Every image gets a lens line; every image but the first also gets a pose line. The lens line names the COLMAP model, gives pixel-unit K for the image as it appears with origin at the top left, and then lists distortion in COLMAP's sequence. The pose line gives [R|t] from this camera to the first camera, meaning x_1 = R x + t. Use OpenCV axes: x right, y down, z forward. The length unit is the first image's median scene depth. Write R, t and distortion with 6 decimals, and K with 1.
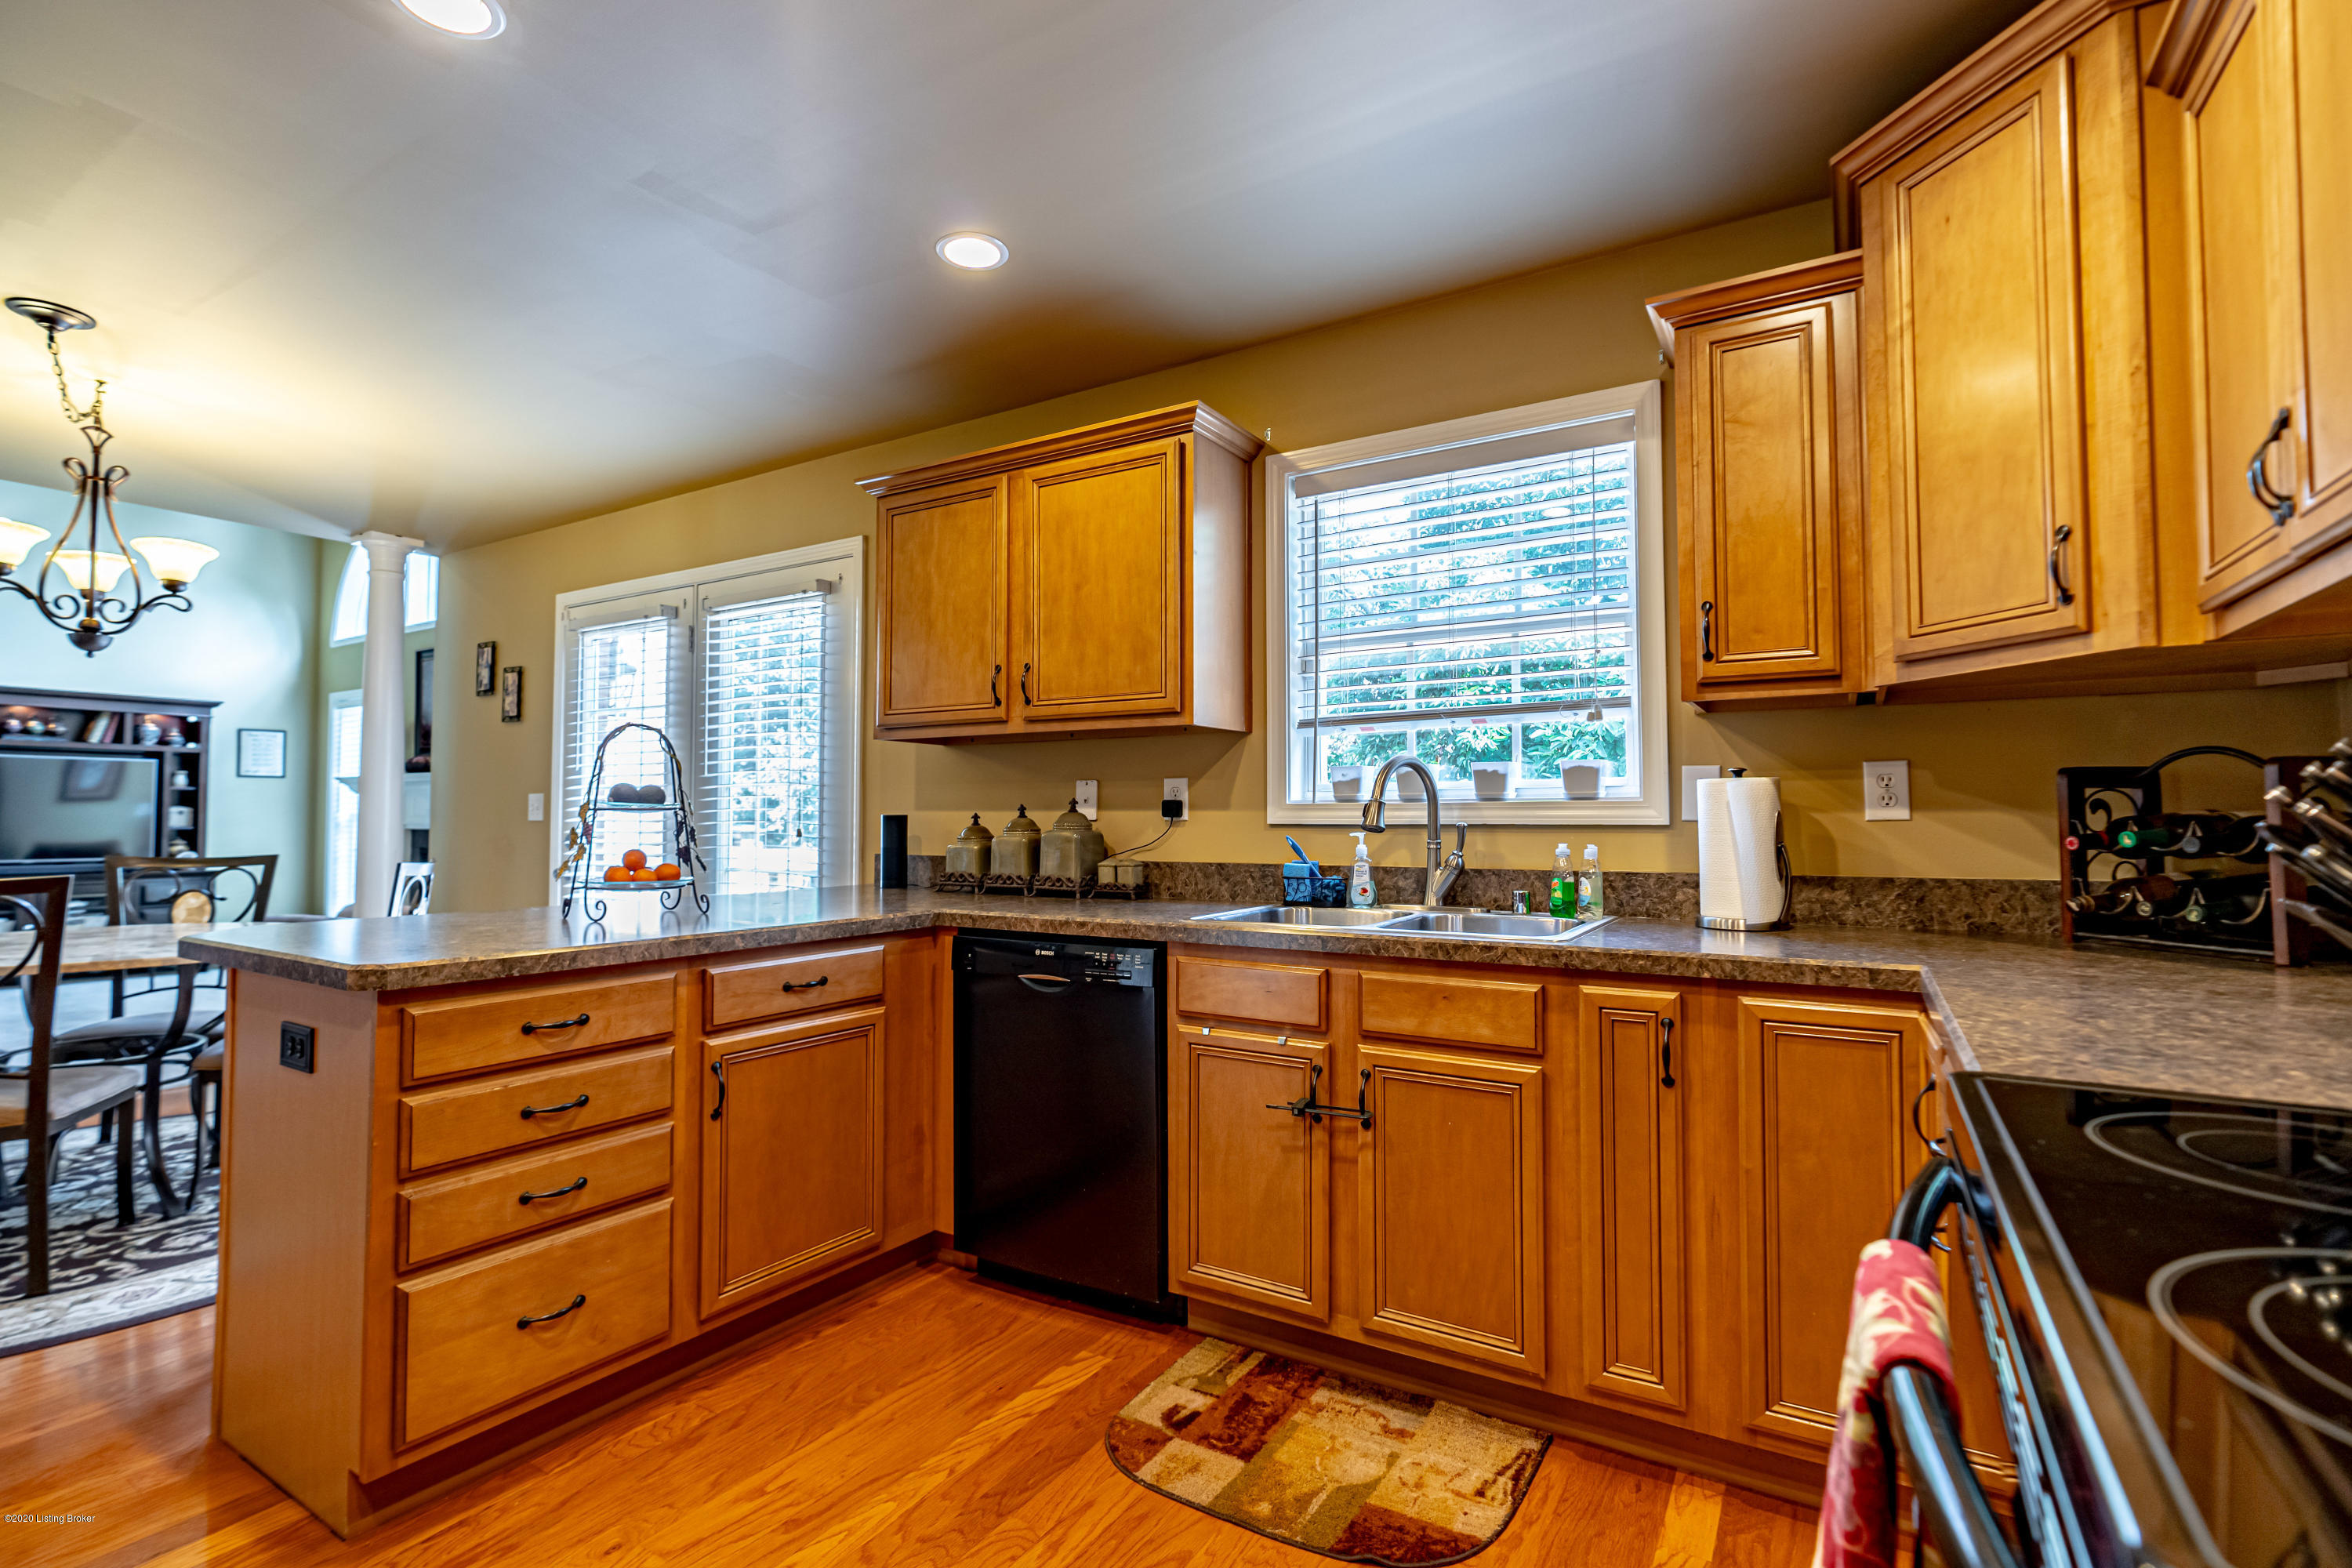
lens RADIAL K [[1079.3, 0, 1177.3], [0, 1079.3, 780.5], [0, 0, 1]] dist [-0.002666, 0.001140]
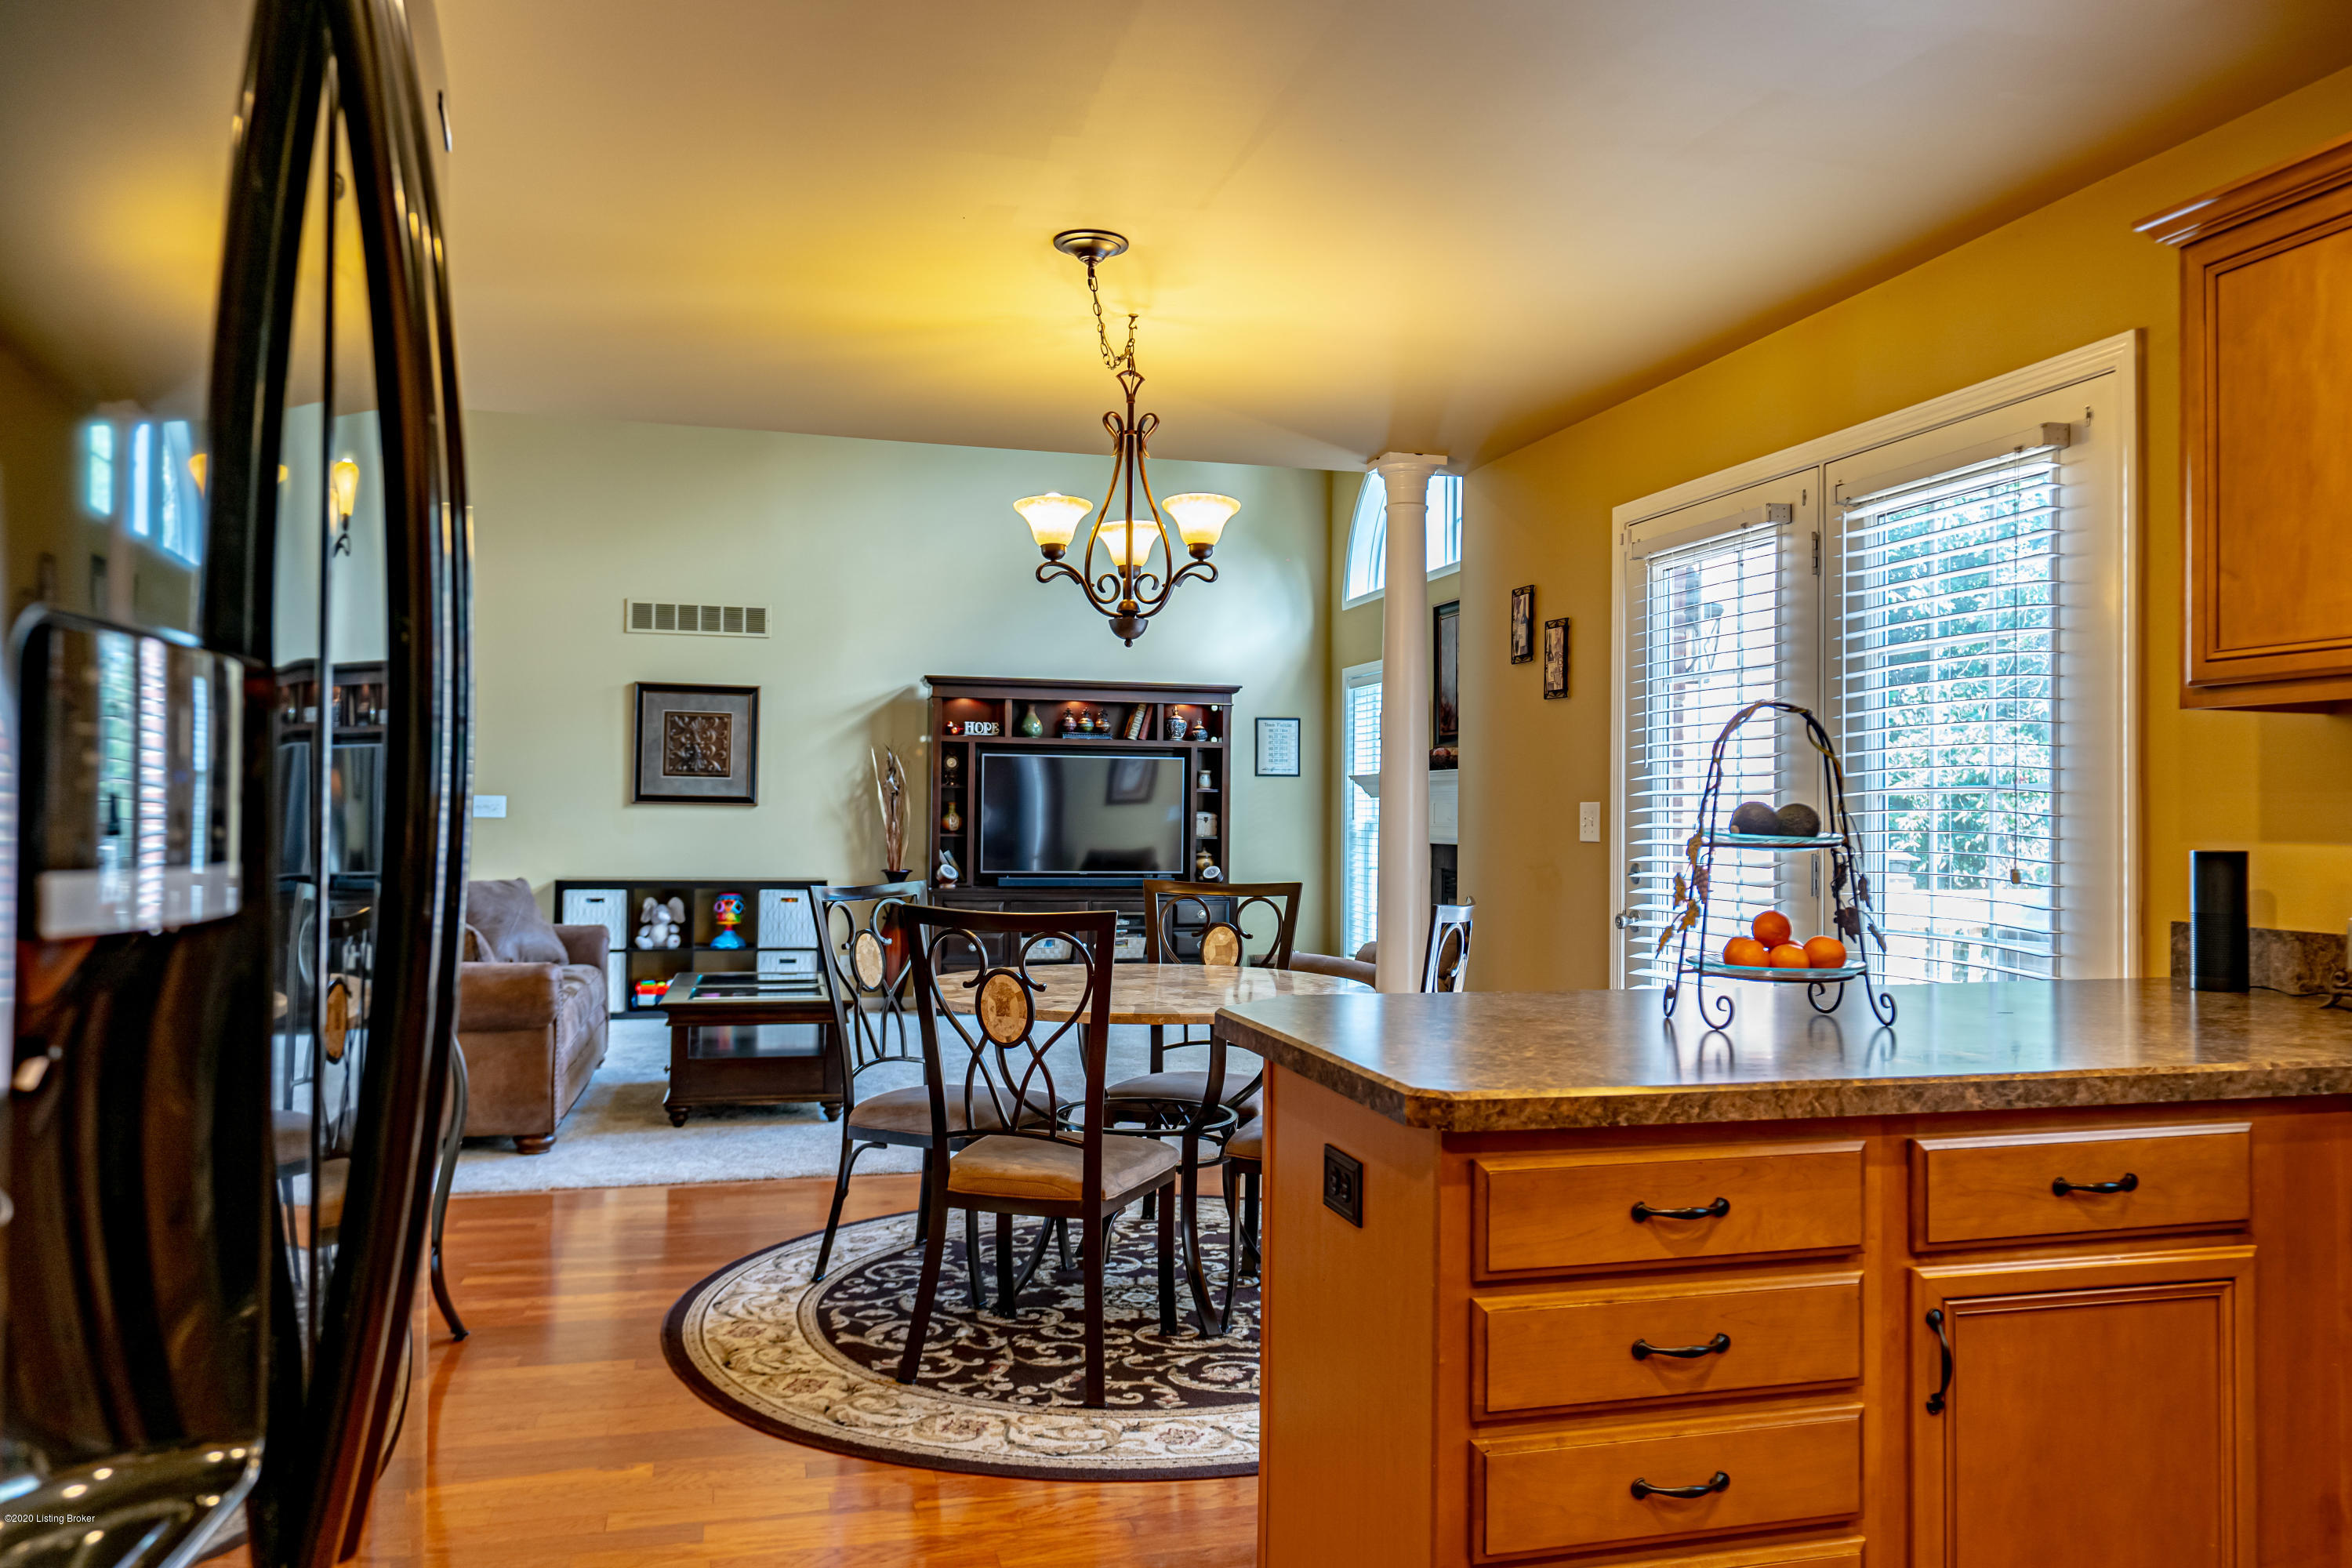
lens RADIAL K [[1663.5, 0, 1185.4], [0, 1663.5, 781.4], [0, 0, 1]] dist [0.000699, 0.001722]
pose [[0.727199, -0.006389, -0.686397, -0.097483], [0.012984, 0.999906, 0.004449, -0.015776], [0.686304, -0.012147, 0.727213, 0.096415]]
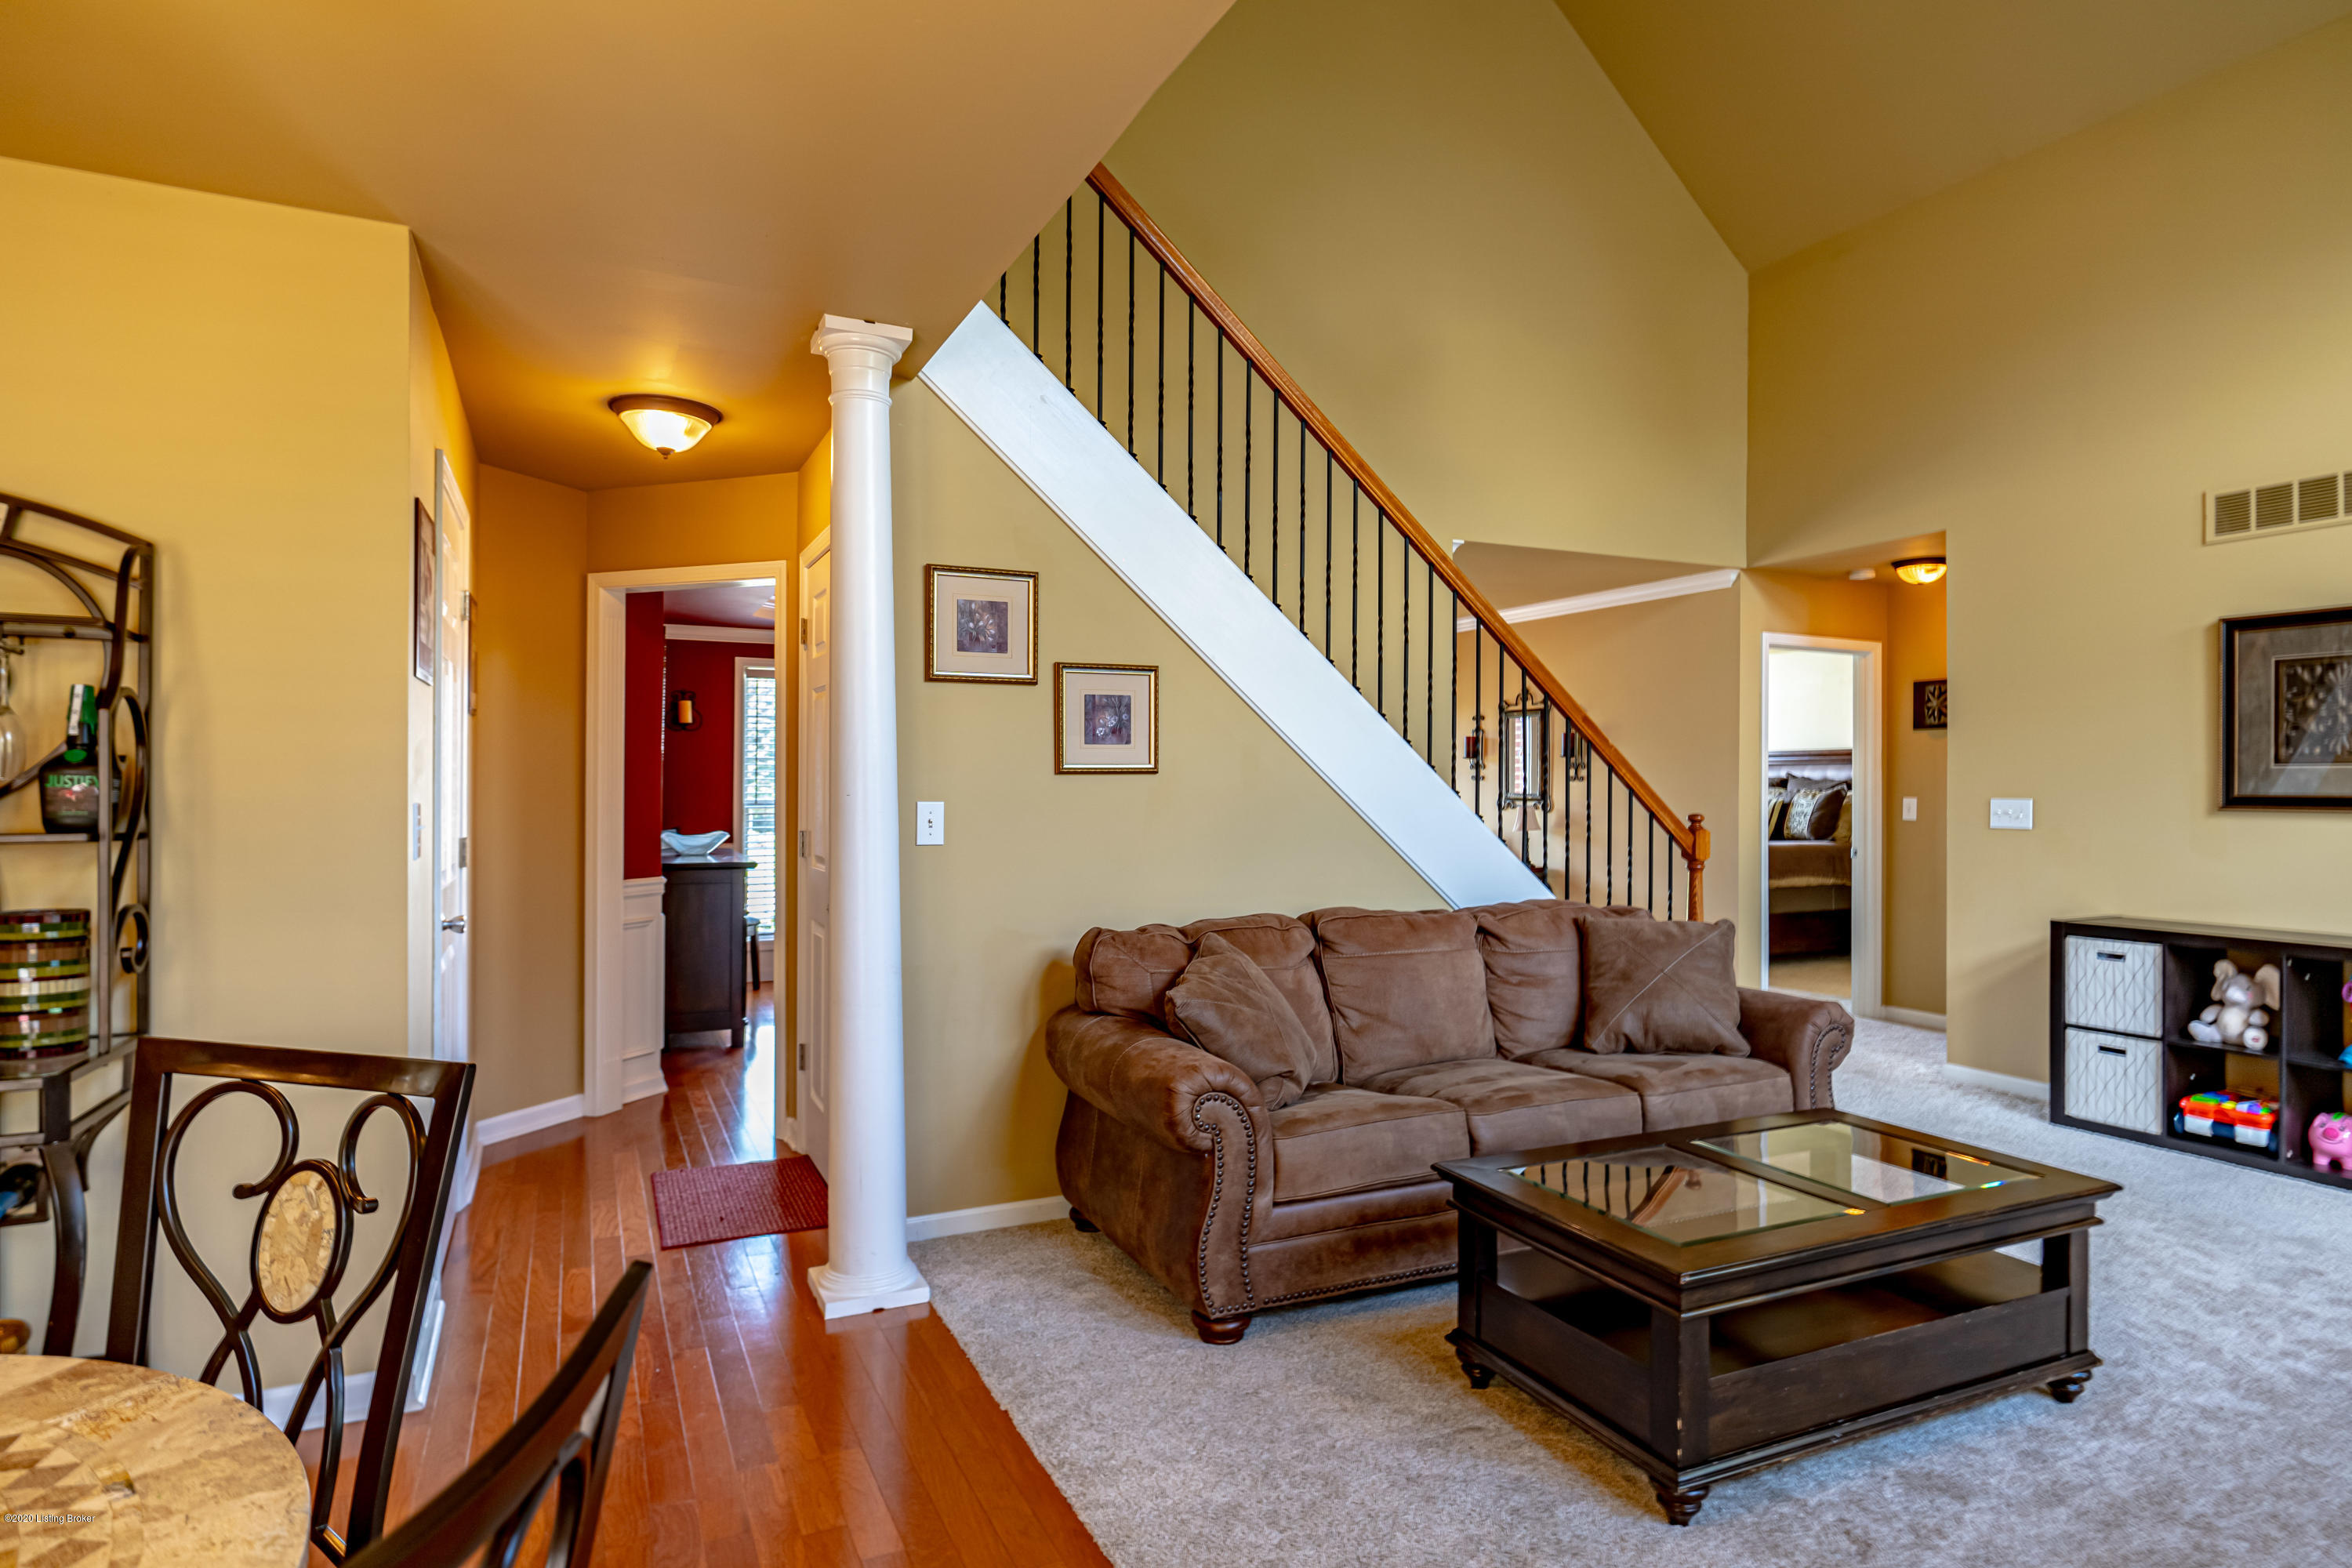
lens RADIAL K [[1283.0, 0, 1176.0], [0, 1283.0, 784.0], [0, 0, 1]] dist [-0.002745, -0.000678]
pose [[-0.548245, -0.004195, -0.836307, -0.314001], [0.029767, 0.999256, -0.024526, -0.013082], [0.835788, -0.038341, -0.547712, 0.411028]]
